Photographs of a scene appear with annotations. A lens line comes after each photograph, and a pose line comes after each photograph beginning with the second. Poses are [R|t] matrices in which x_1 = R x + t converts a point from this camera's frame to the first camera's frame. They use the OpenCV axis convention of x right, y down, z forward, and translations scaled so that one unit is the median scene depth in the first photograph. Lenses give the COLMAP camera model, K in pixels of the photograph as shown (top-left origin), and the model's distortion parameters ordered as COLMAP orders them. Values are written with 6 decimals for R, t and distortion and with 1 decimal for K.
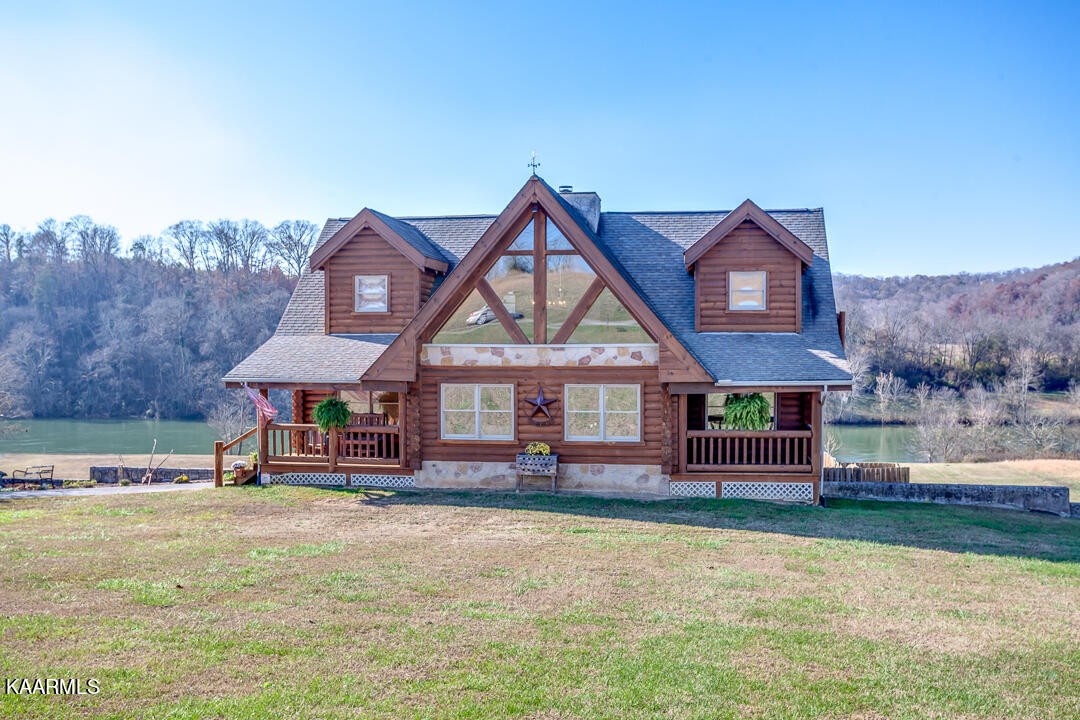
lens RADIAL K [[984.2, 0, 573.0], [0, 984.2, 360.8], [0, 0, 1]] dist [0.003851, 0.012636]
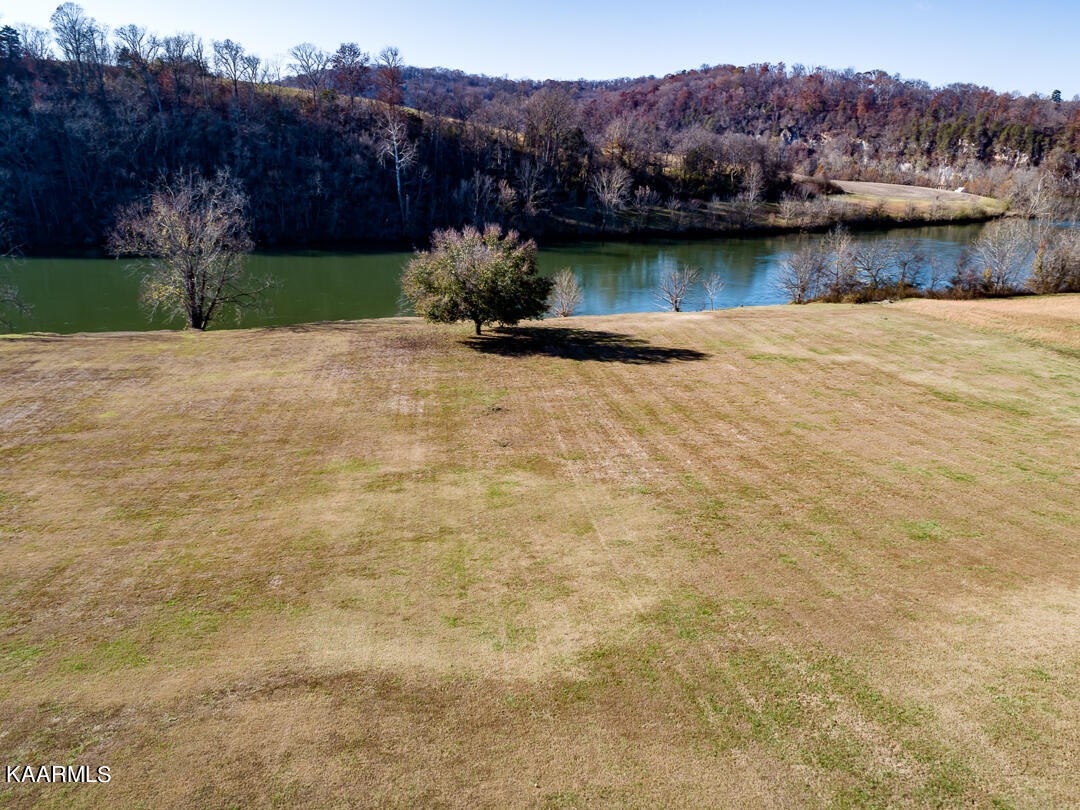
lens RADIAL K [[809.5, 0, 546.3], [0, 809.5, 403.9], [0, 0, 1]] dist [-0.025418, 0.008576]
pose [[0.933296, -0.090769, 0.347448, -1.023480], [-0.017705, 0.954721, 0.296975, -0.205903], [-0.358672, -0.283317, 0.889430, 2.005719]]
